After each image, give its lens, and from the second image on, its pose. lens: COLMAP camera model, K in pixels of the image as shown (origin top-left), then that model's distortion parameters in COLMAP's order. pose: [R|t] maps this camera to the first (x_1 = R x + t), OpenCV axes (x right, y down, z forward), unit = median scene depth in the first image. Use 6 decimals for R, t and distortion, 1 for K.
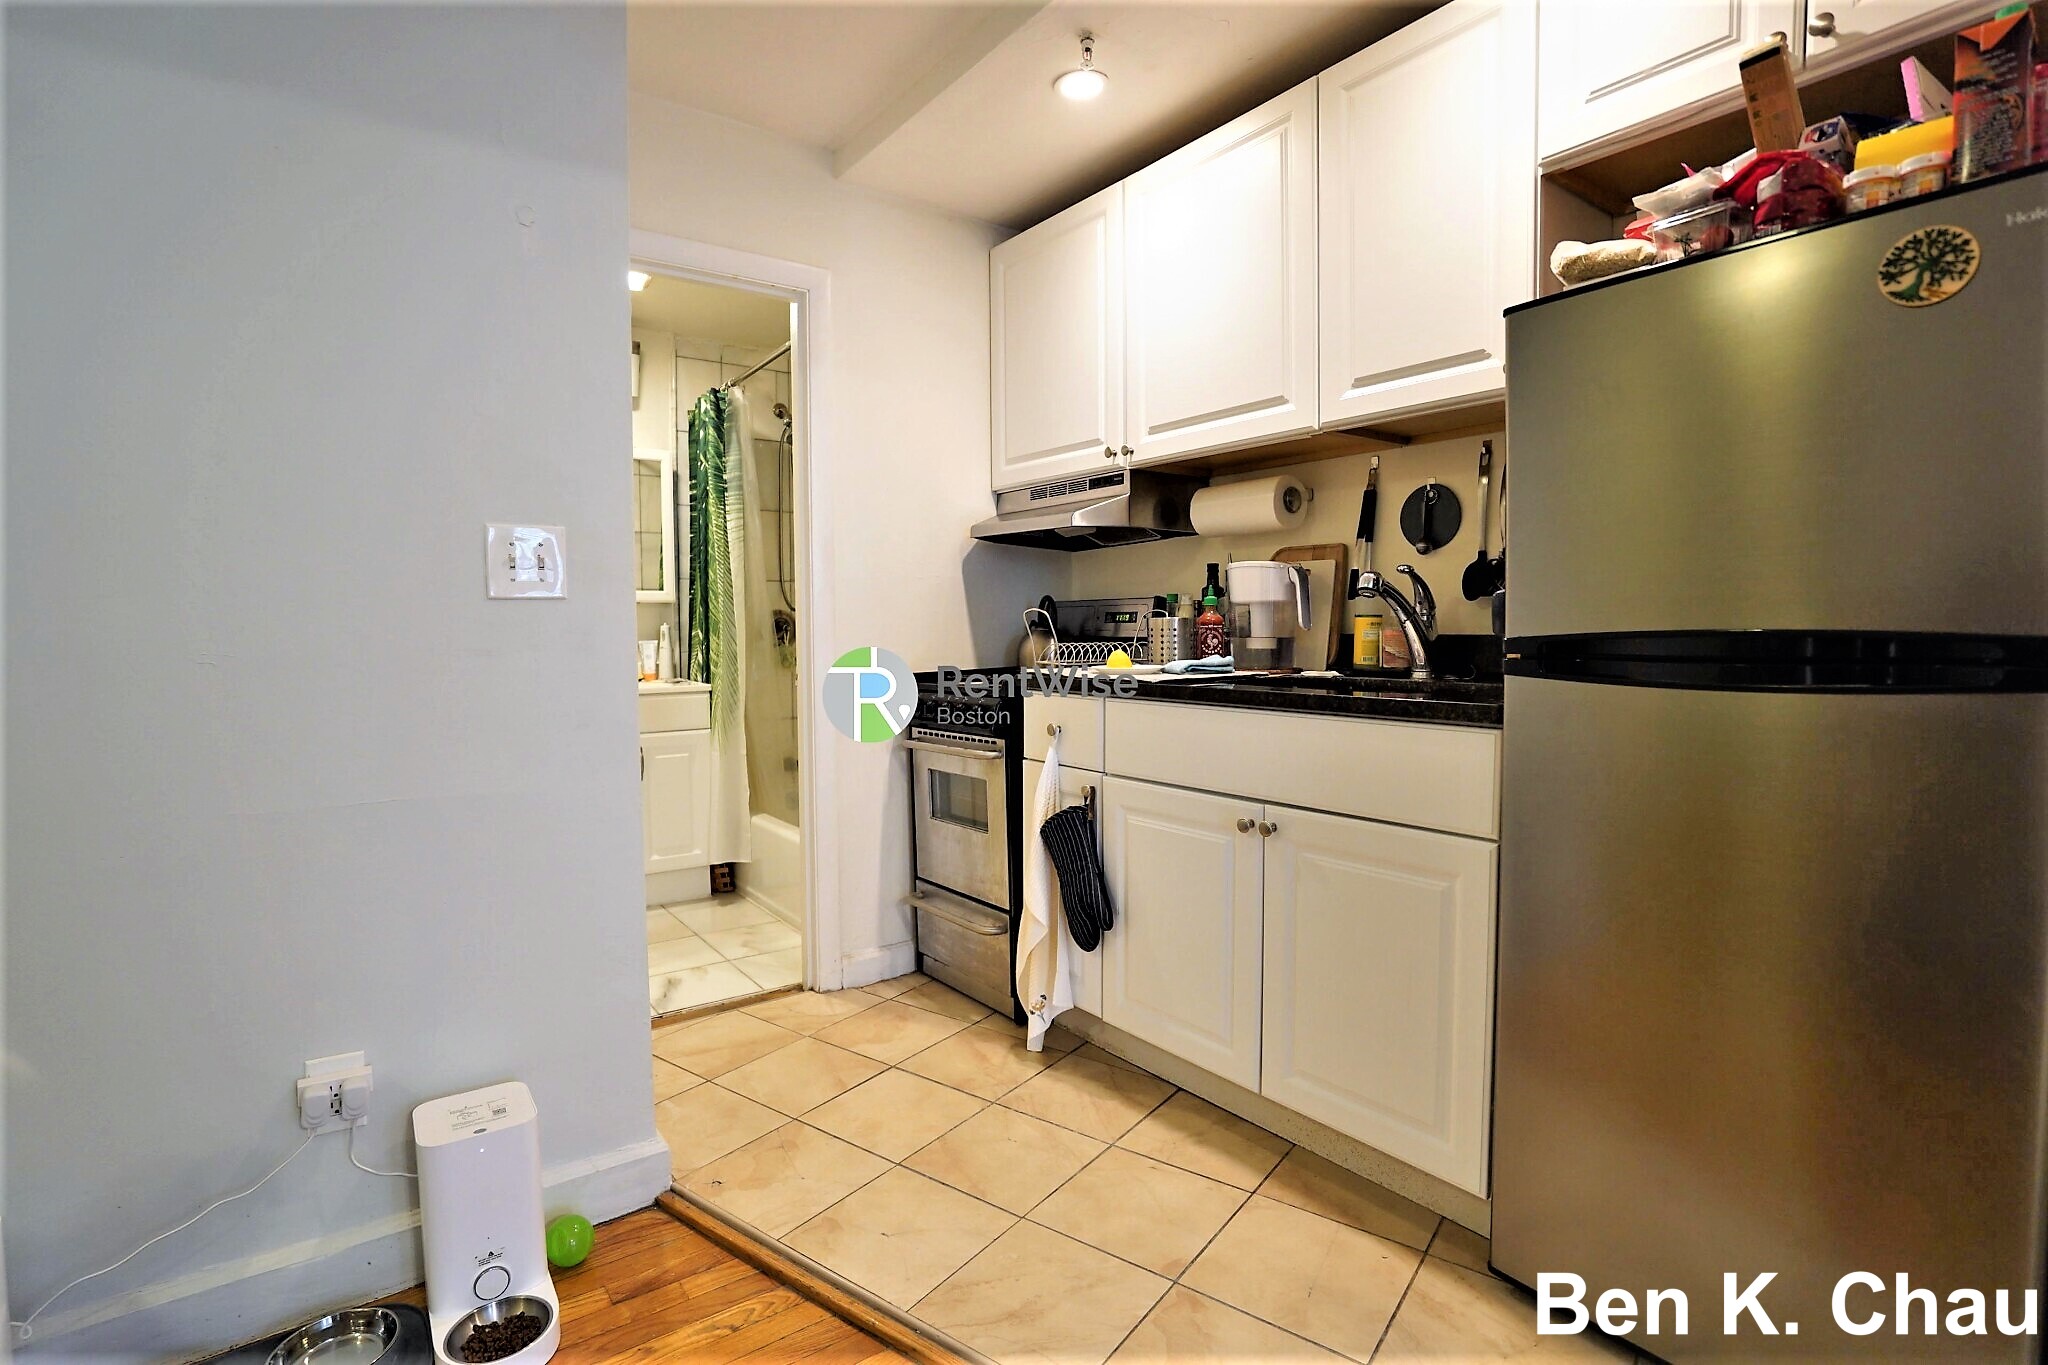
lens RADIAL K [[974.0, 0, 1020.8], [0, 974.0, 688.1], [0, 0, 1]] dist [-0.065614, 0.024246]
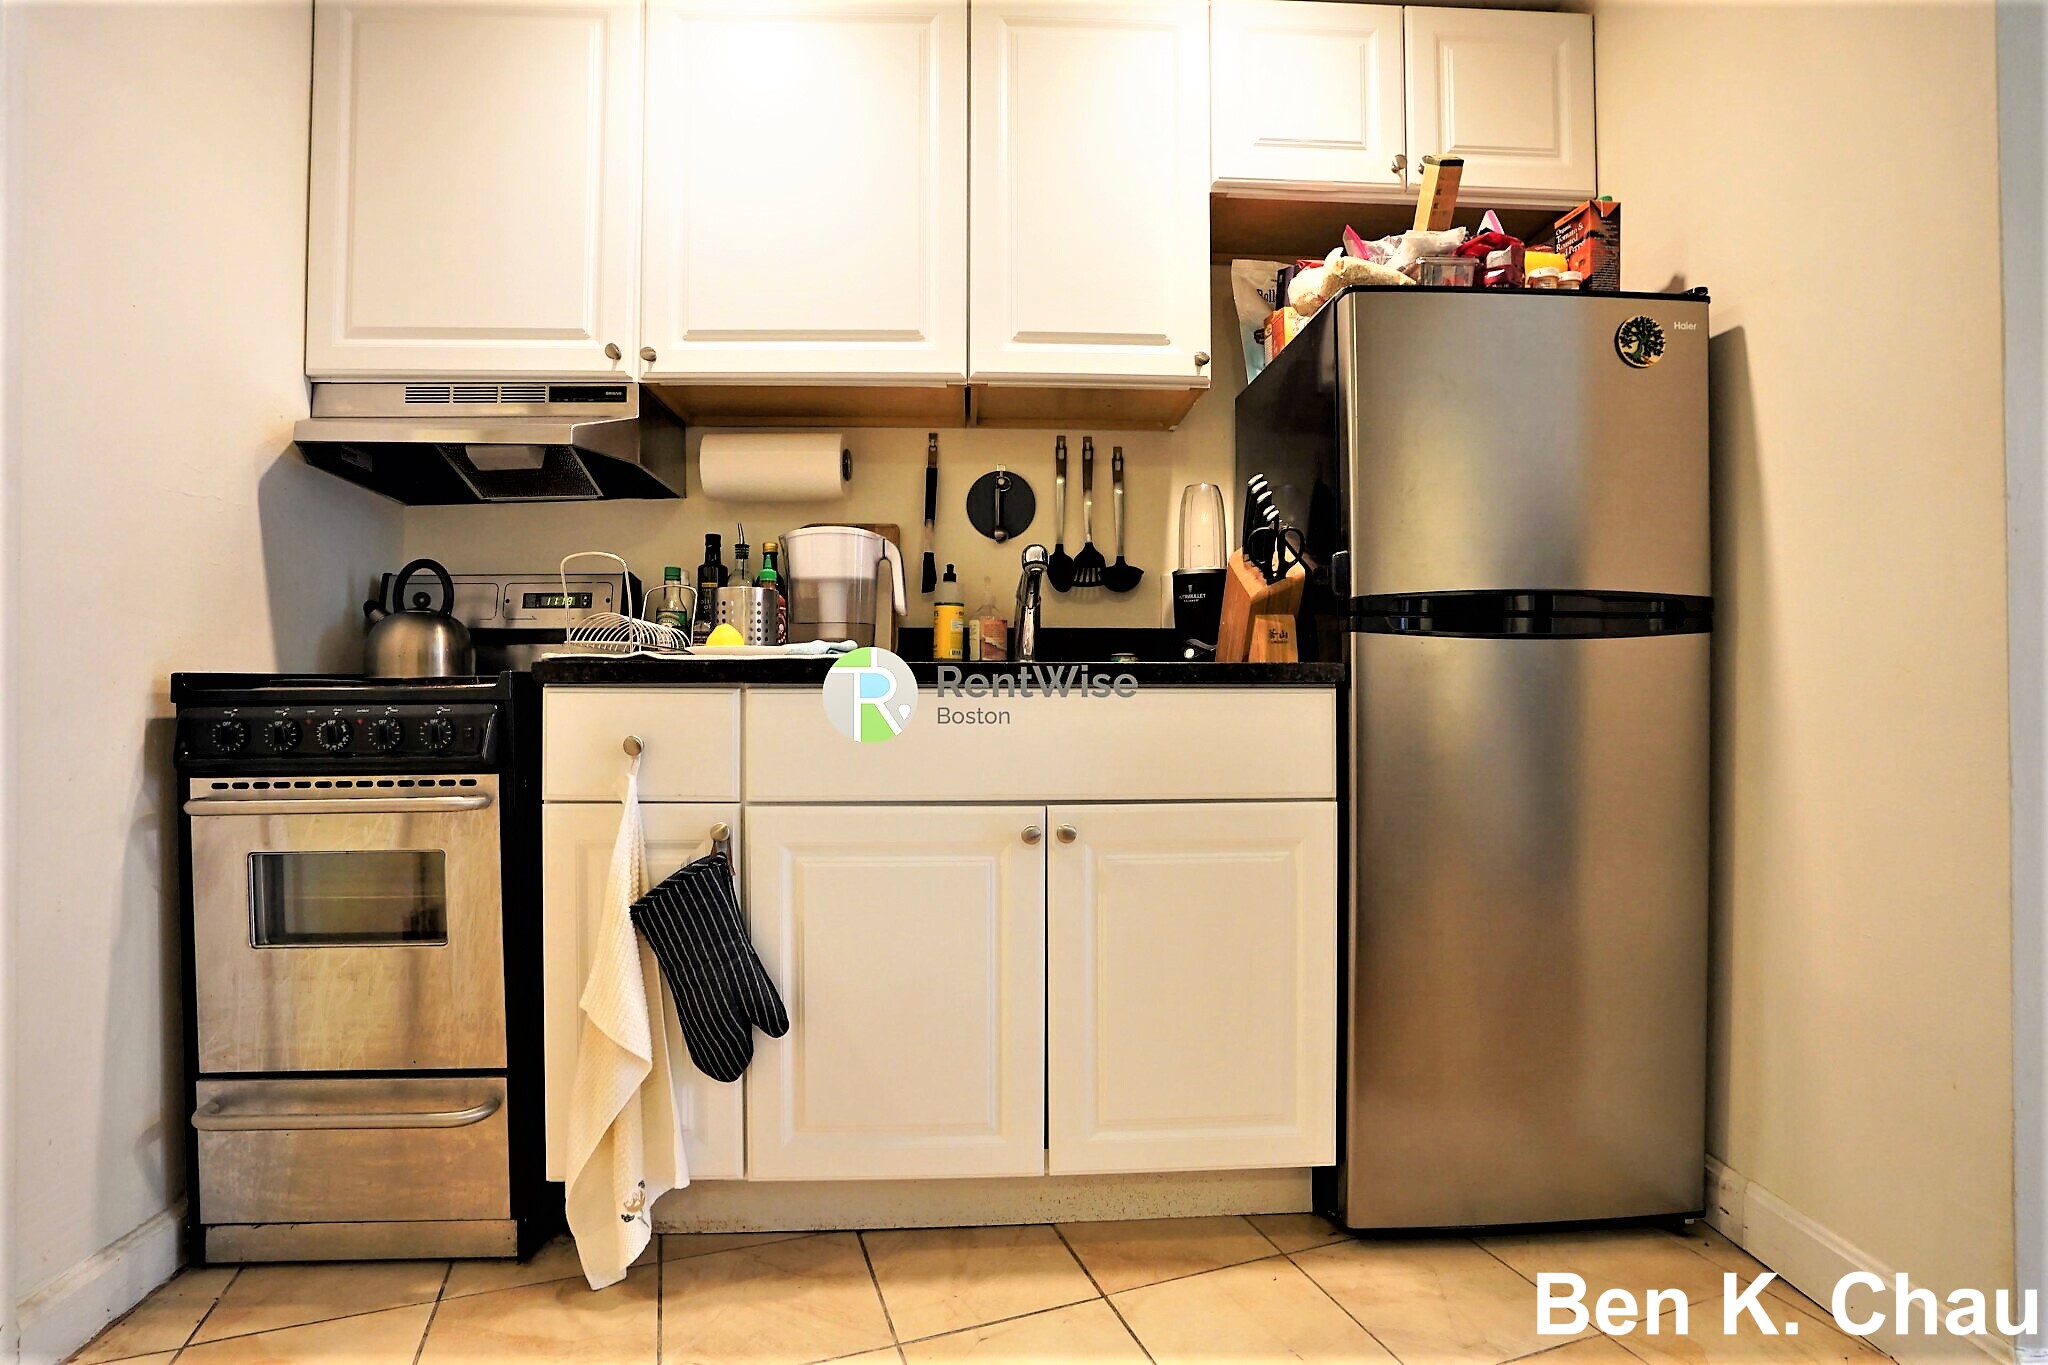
lens RADIAL K [[974.0, 0, 1020.8], [0, 974.0, 688.1], [0, 0, 1]] dist [-0.065614, 0.024246]
pose [[0.554995, 0.012731, 0.831756, -0.338964], [0.050455, 0.997527, -0.048935, 0.047388], [-0.830322, 0.069125, 0.552980, 0.439804]]
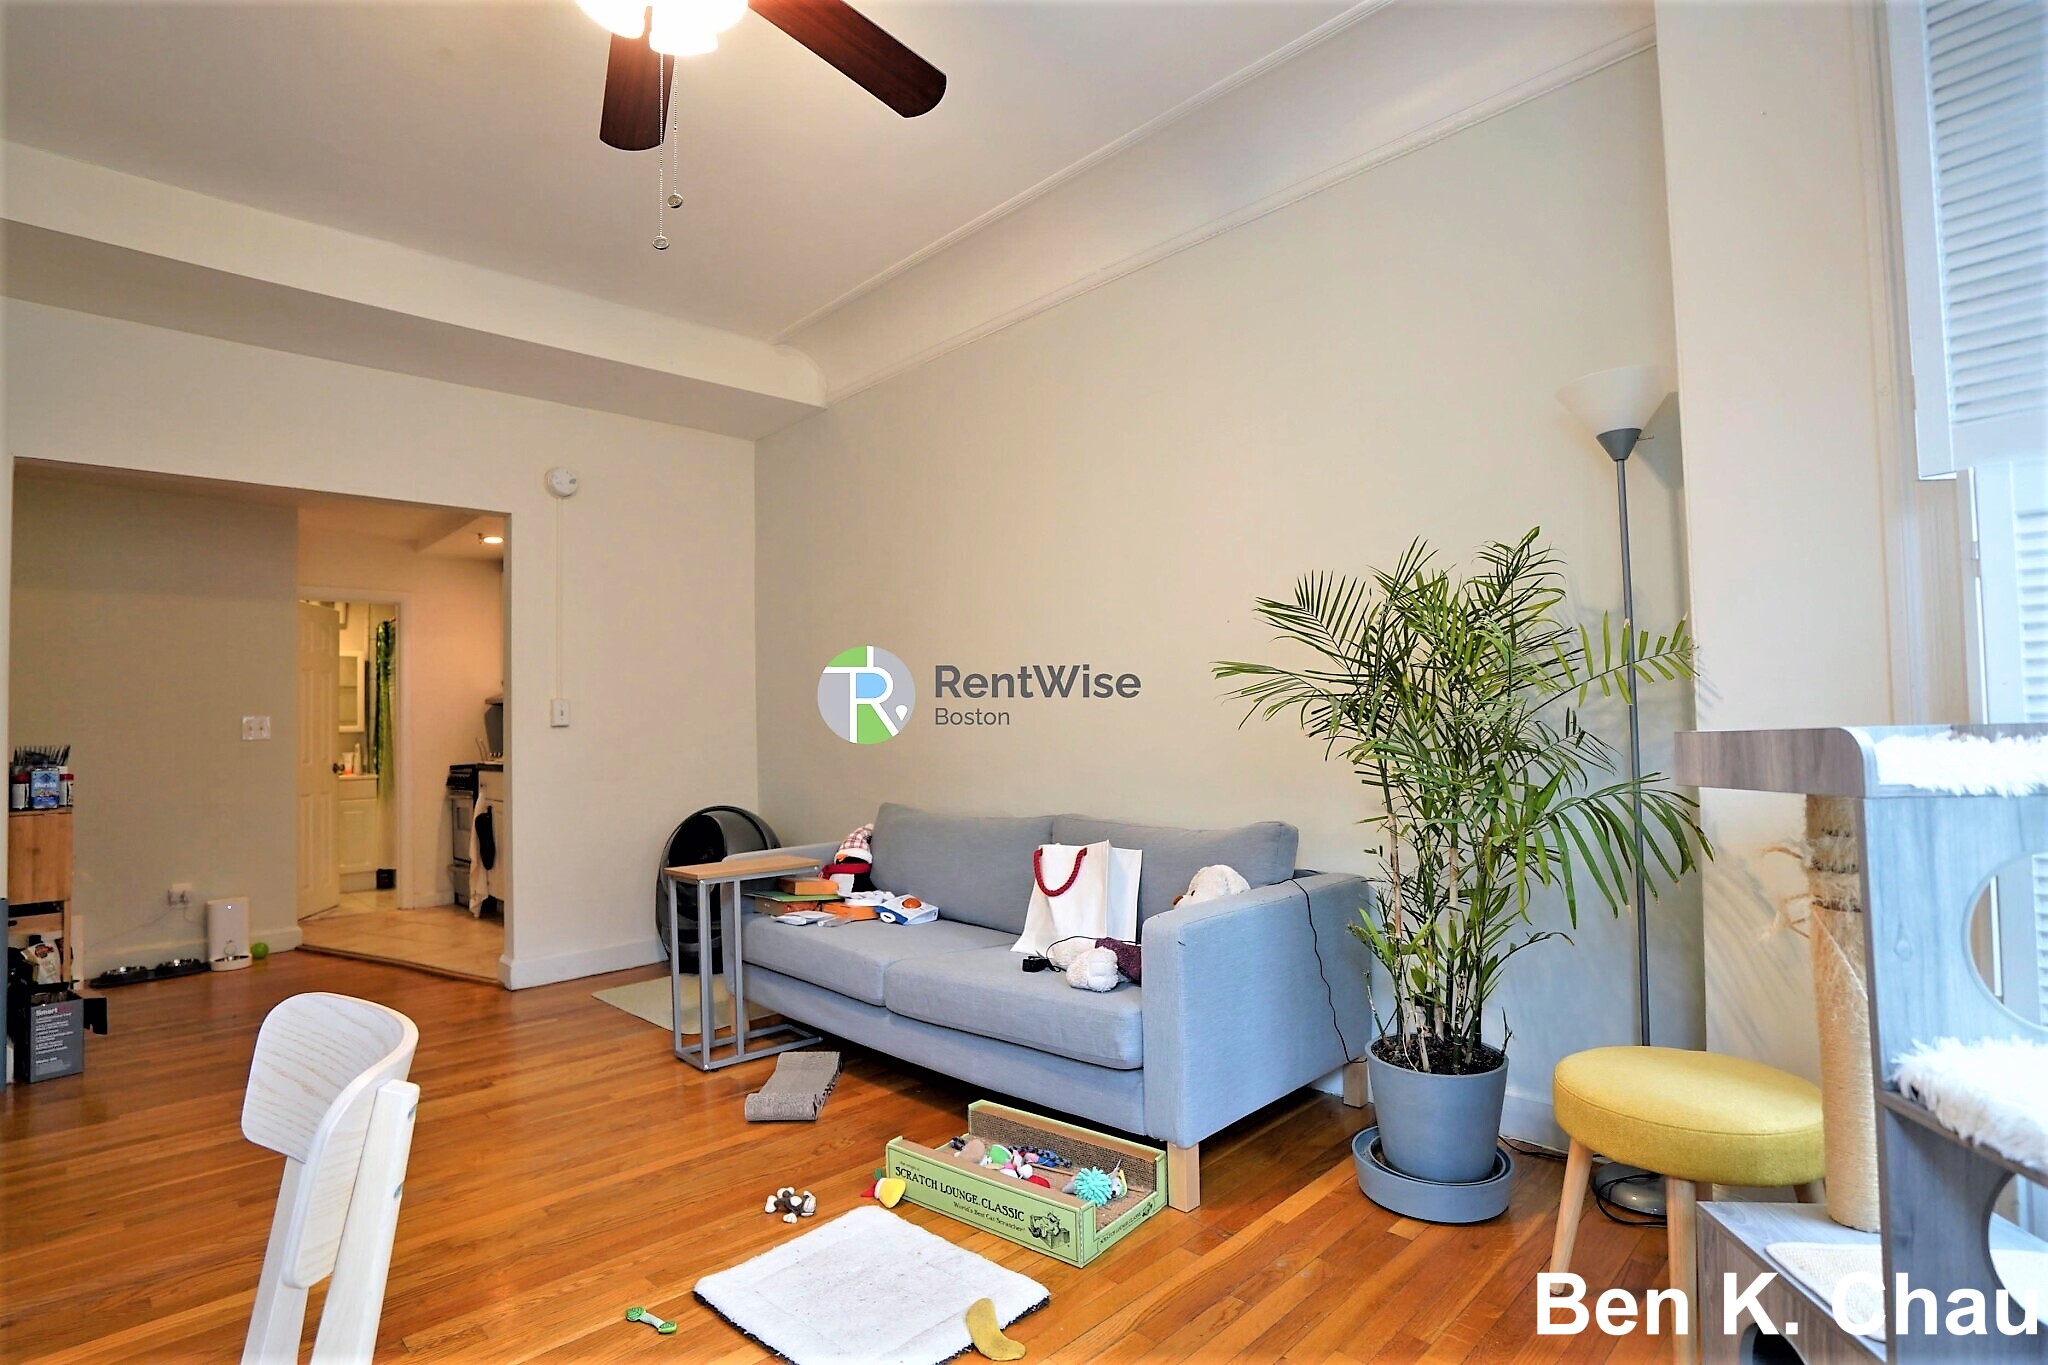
lens RADIAL K [[974.0, 0, 1020.8], [0, 974.0, 688.1], [0, 0, 1]] dist [-0.065614, 0.024246]
pose [[0.987634, -0.012290, 0.156295, 1.050701], [0.028259, 0.994549, -0.100366, 0.082189], [-0.154210, 0.103541, 0.982598, -1.733193]]
